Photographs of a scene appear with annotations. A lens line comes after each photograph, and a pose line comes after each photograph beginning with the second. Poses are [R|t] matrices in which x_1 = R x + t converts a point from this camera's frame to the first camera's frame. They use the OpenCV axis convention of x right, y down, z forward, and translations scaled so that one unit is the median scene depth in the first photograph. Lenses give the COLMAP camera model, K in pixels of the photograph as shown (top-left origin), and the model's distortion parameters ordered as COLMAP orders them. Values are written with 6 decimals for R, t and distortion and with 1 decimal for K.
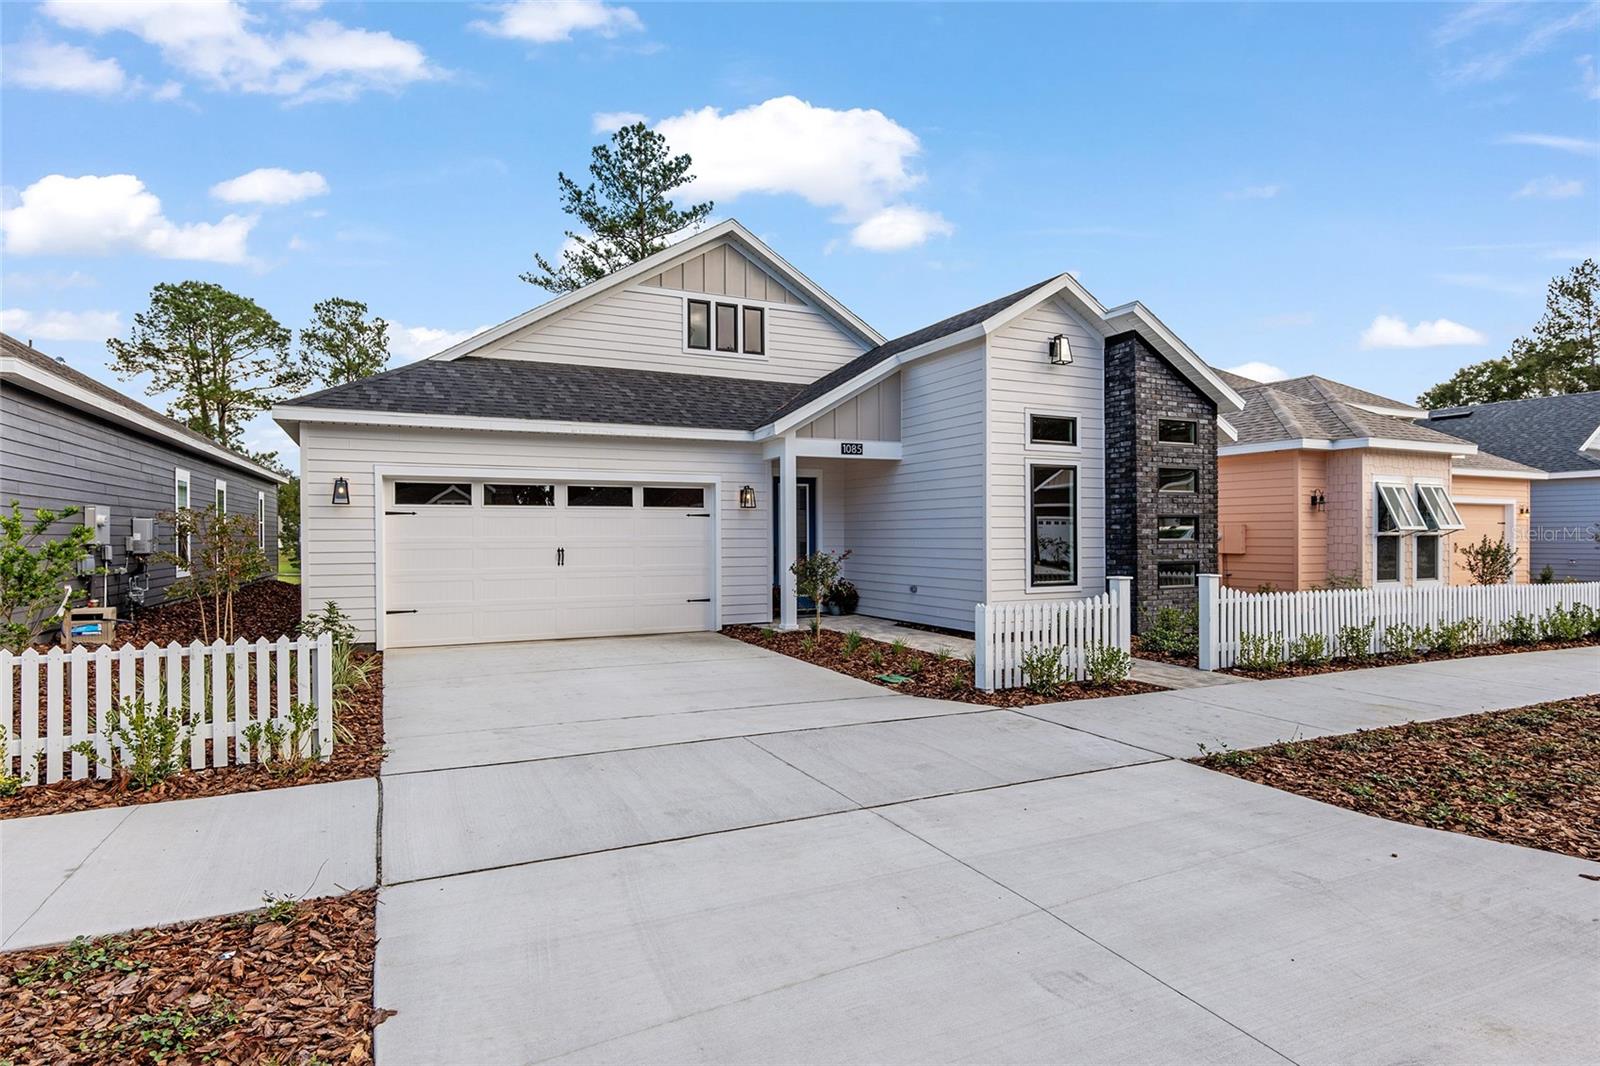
lens RADIAL K [[850.7, 0, 802.7], [0, 850.7, 533.5], [0, 0, 1]] dist [-0.001165, 0.001240]
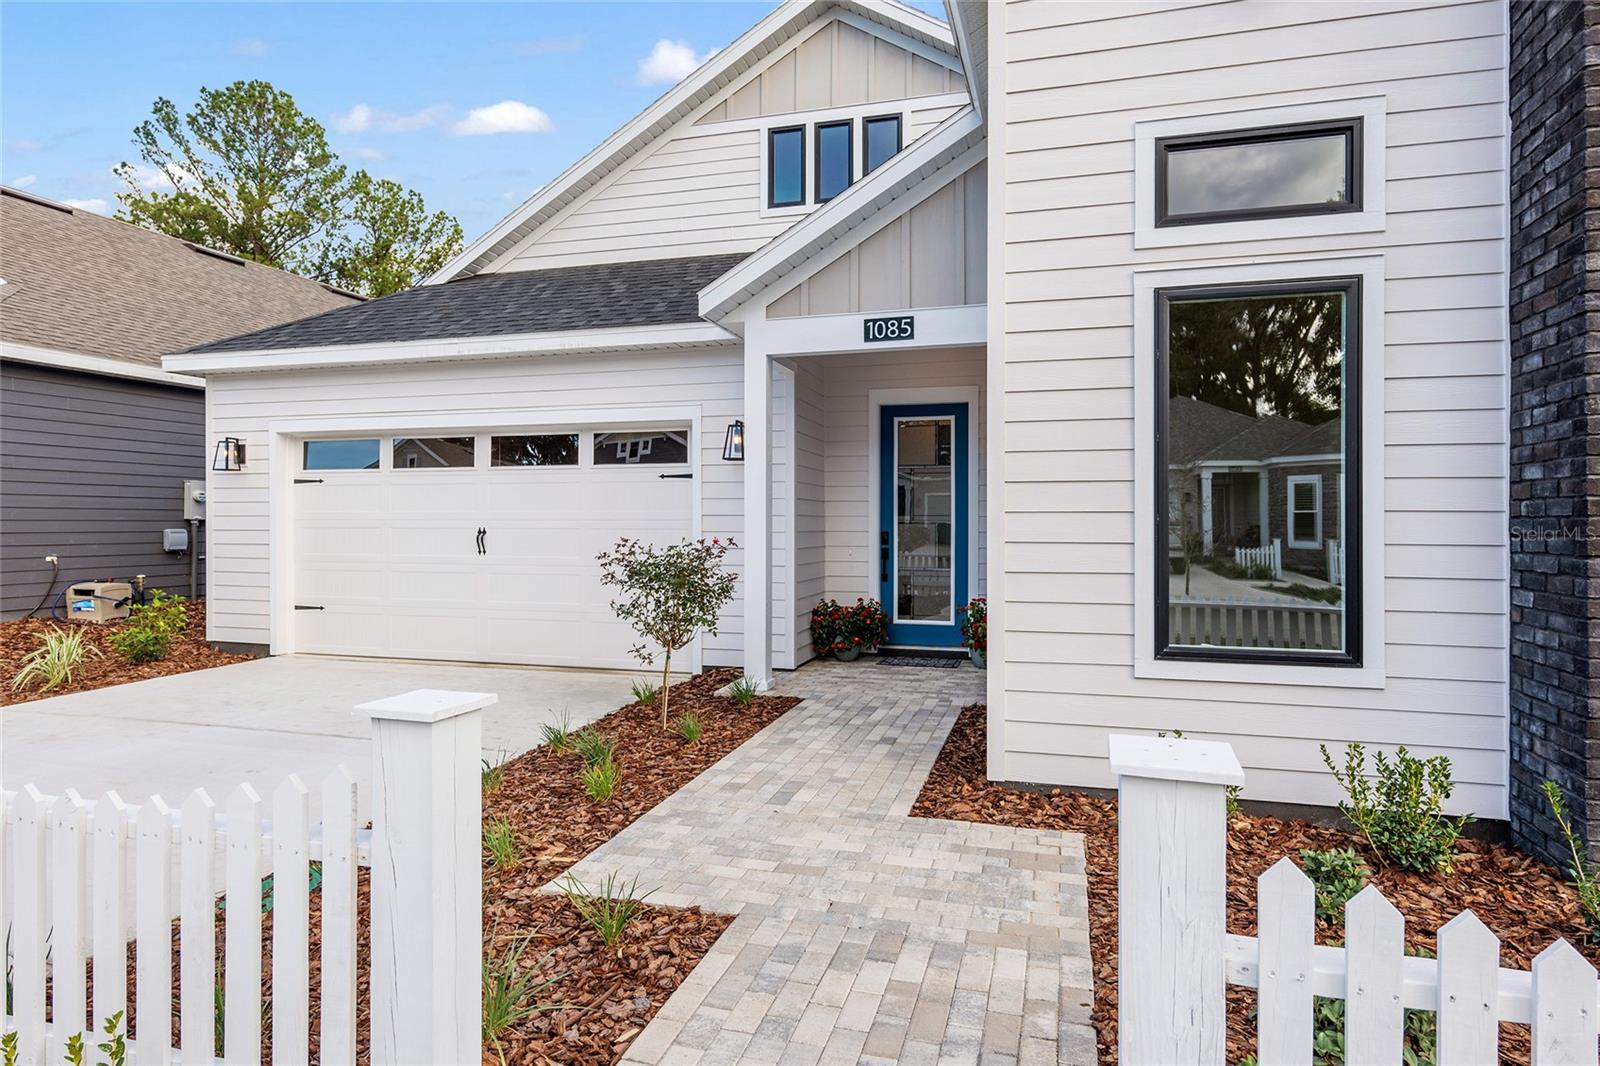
lens RADIAL K [[912.3, 0, 798.9], [0, 912.3, 517.0], [0, 0, 1]] dist [0.002105, -0.000144]
pose [[0.747625, 0.002033, -0.664118, 0.363052], [-0.002374, 0.999997, 0.000389, 0.006746], [0.664117, 0.001286, 0.747628, 0.581427]]
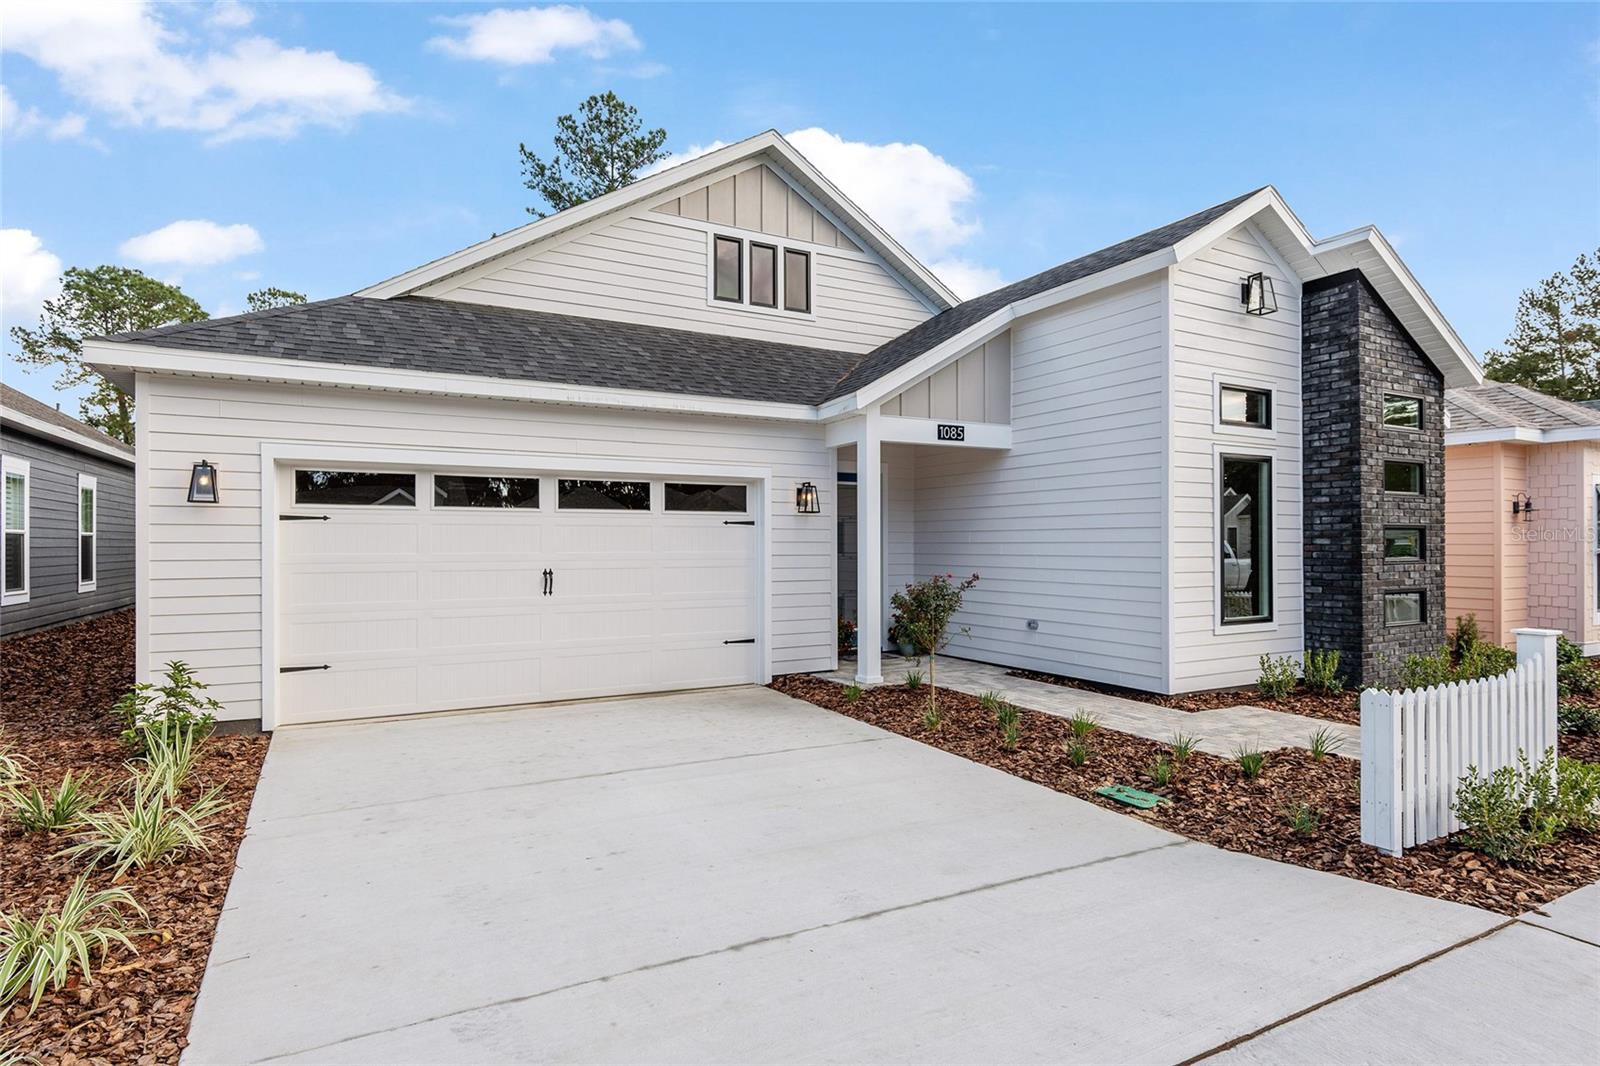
lens RADIAL K [[845.5, 0, 804.0], [0, 845.5, 538.4], [0, 0, 1]] dist [0.000002, 0.001381]
pose [[0.998470, 0.003368, 0.055192, -0.107569], [-0.003142, 0.999986, -0.004187, -0.005493], [-0.055205, 0.004007, 0.998467, 0.283903]]
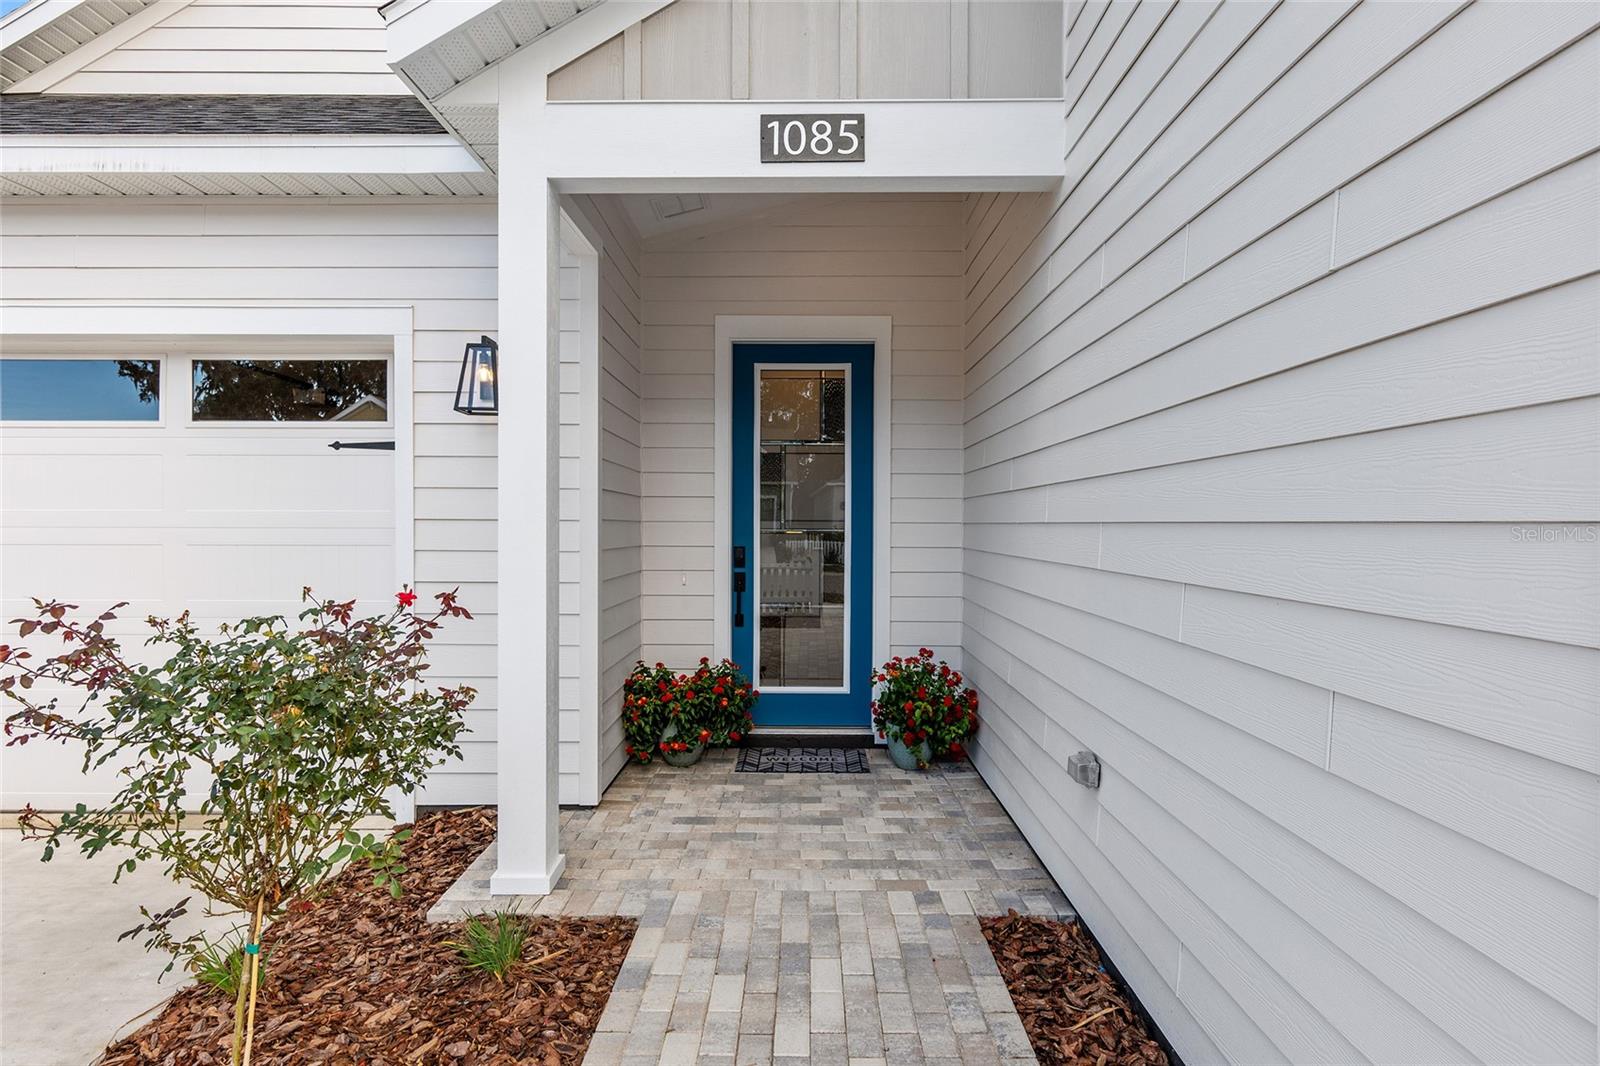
lens RADIAL K [[838.3, 0, 798.9], [0, 838.3, 530.7], [0, 0, 1]] dist [-0.000703, -0.000188]
pose [[0.899913, 0.011282, -0.435924, 0.156063], [-0.006153, 0.999894, 0.013176, 0.005054], [0.436027, -0.009175, 0.899887, 0.791558]]
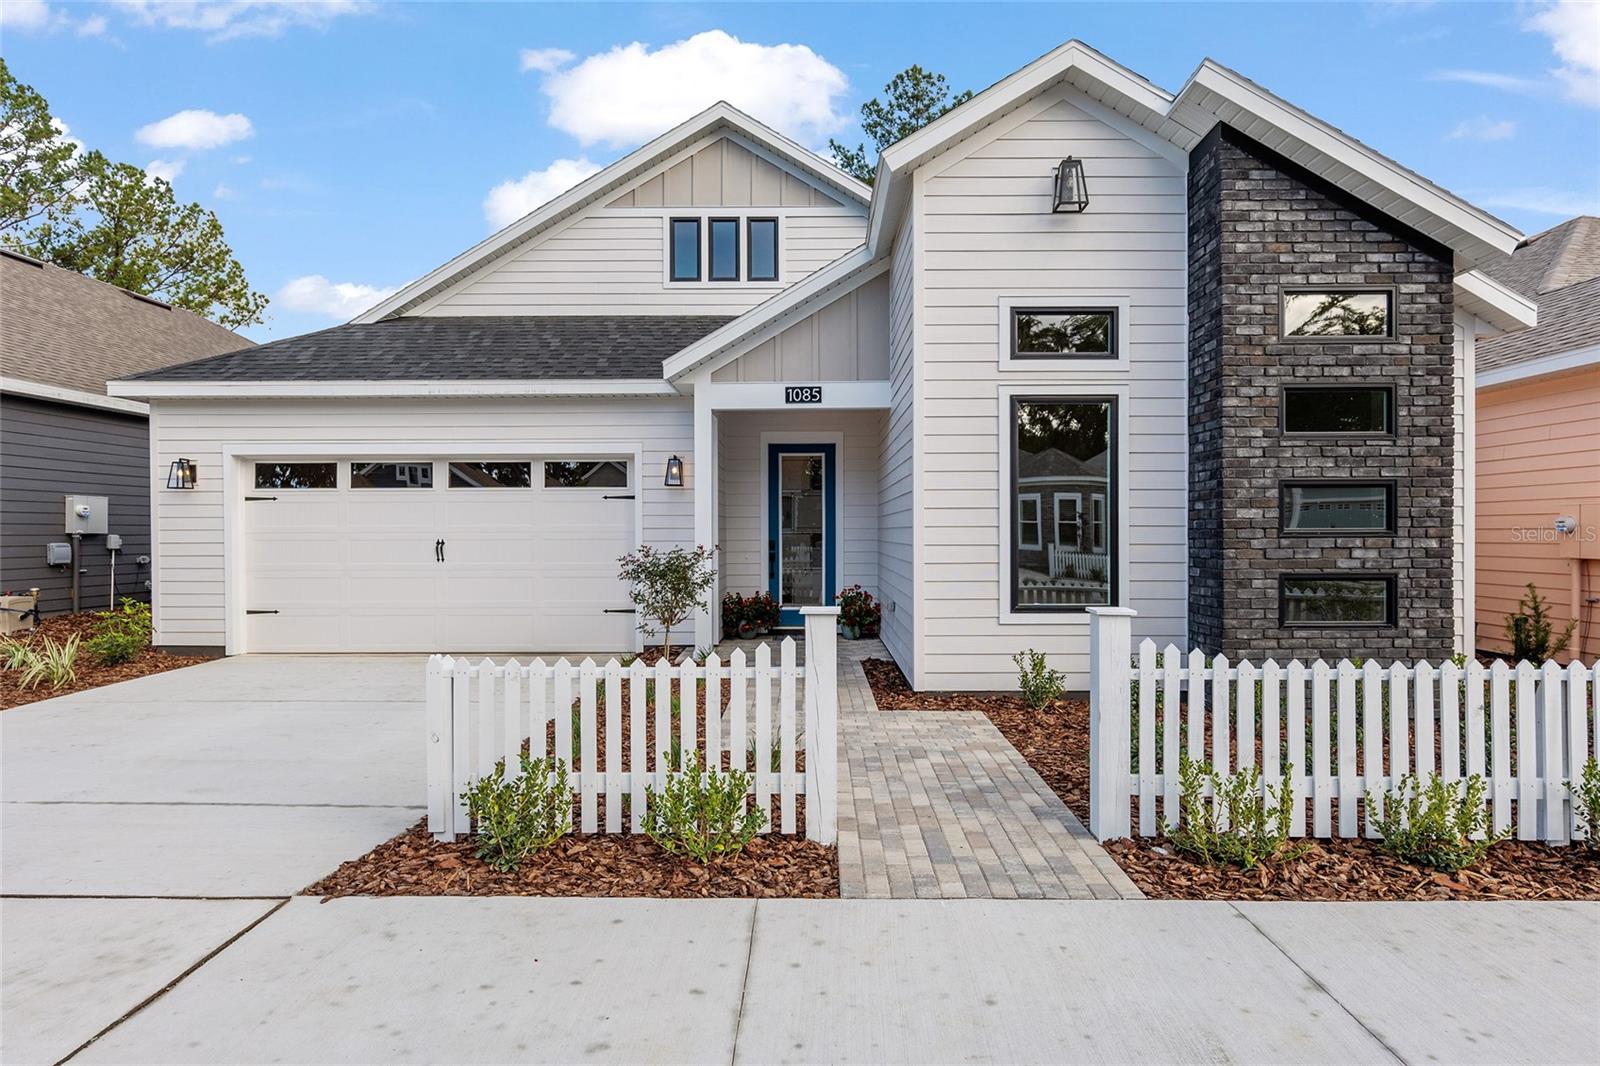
lens RADIAL K [[884.5, 0, 800.0], [0, 884.5, 533.0], [0, 0, 1]] dist [-0.000283, -0.001192]
pose [[0.897776, 0.002076, -0.440447, 0.363614], [0.000371, 0.999985, 0.005469, 0.005769], [0.440452, -0.005073, 0.897762, 0.371956]]
